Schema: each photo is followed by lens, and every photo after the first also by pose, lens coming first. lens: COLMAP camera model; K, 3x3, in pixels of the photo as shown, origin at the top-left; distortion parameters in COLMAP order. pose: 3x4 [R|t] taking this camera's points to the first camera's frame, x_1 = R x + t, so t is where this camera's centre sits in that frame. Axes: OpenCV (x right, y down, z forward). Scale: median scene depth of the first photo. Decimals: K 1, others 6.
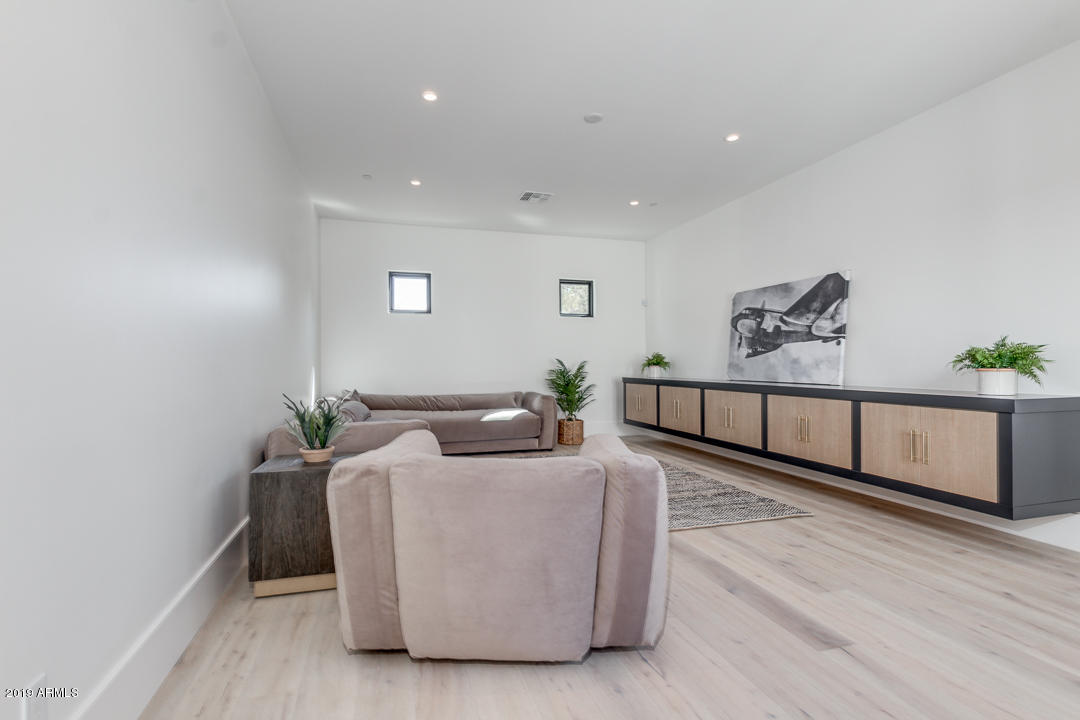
lens RADIAL K [[518.7, 0, 538.5], [0, 518.7, 359.1], [0, 0, 1]] dist [0.001045, -0.000192]
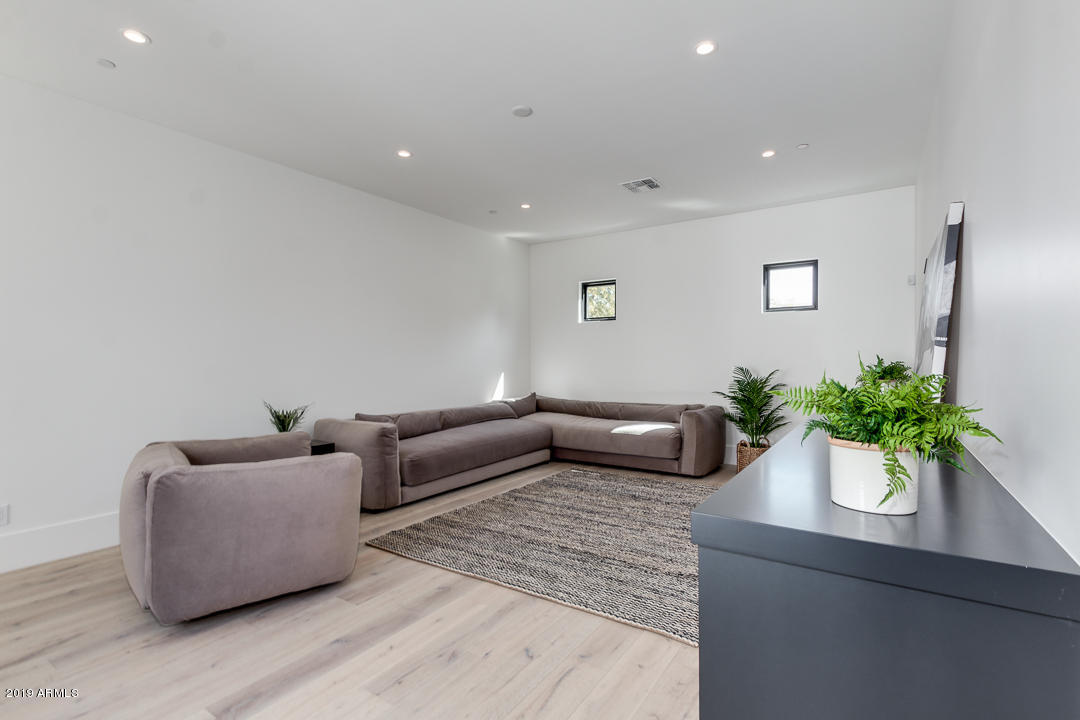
lens RADIAL K [[518.7, 0, 534.4], [0, 518.7, 359.3], [0, 0, 1]] dist [0.001045, -0.000192]
pose [[0.615447, 0.003312, -0.788172, 0.525418], [0.003271, 0.999972, 0.006756, -0.021193], [0.788172, -0.006737, 0.615419, 0.288496]]
